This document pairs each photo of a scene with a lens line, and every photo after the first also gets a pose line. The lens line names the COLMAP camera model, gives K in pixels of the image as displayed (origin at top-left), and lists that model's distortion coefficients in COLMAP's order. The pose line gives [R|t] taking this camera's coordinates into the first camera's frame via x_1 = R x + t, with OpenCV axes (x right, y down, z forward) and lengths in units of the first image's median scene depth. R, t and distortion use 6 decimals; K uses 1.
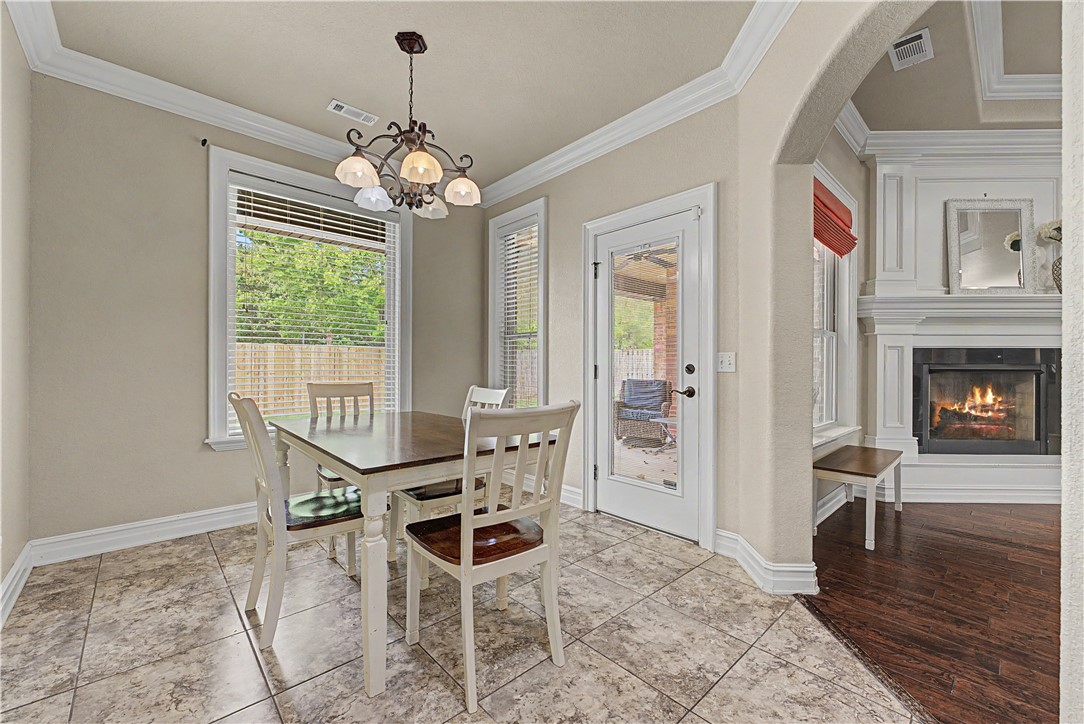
lens RADIAL K [[436.8, 0, 539.4], [0, 436.8, 364.0], [0, 0, 1]] dist [-0.000974, -0.000201]
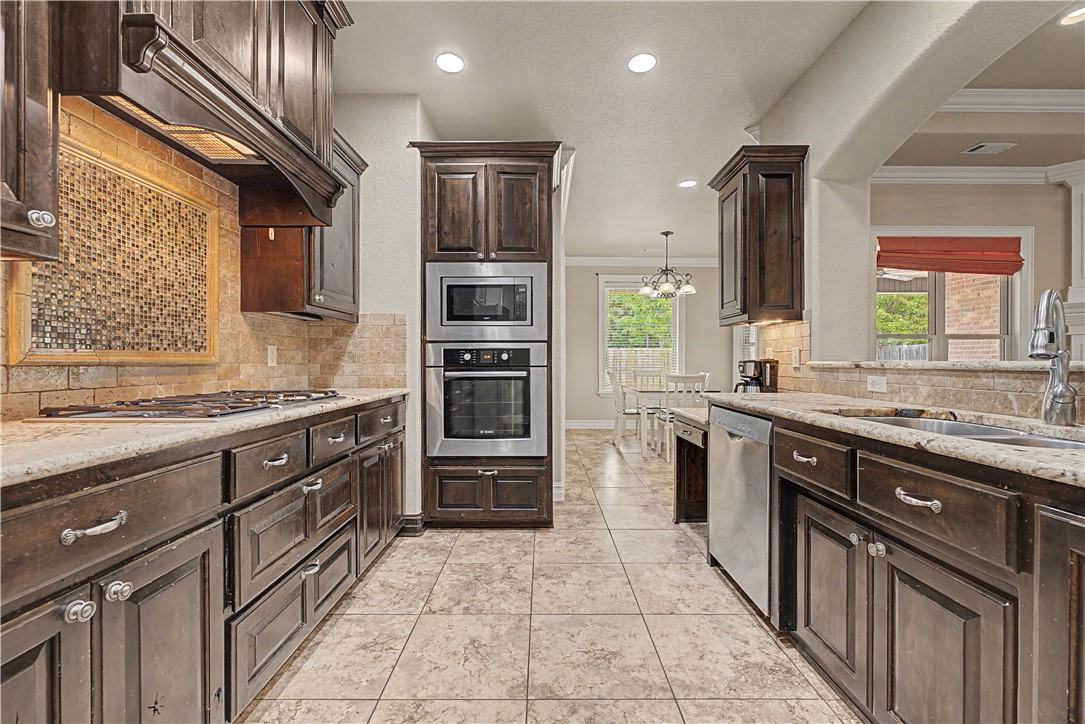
lens RADIAL K [[437.2, 0, 544.2], [0, 437.2, 360.5], [0, 0, 1]] dist [-0.000974, -0.000201]
pose [[0.738888, -0.003010, -0.673821, 0.681051], [0.004804, 0.999988, 0.000801, -0.012429], [0.673811, -0.003829, 0.738894, -1.036276]]
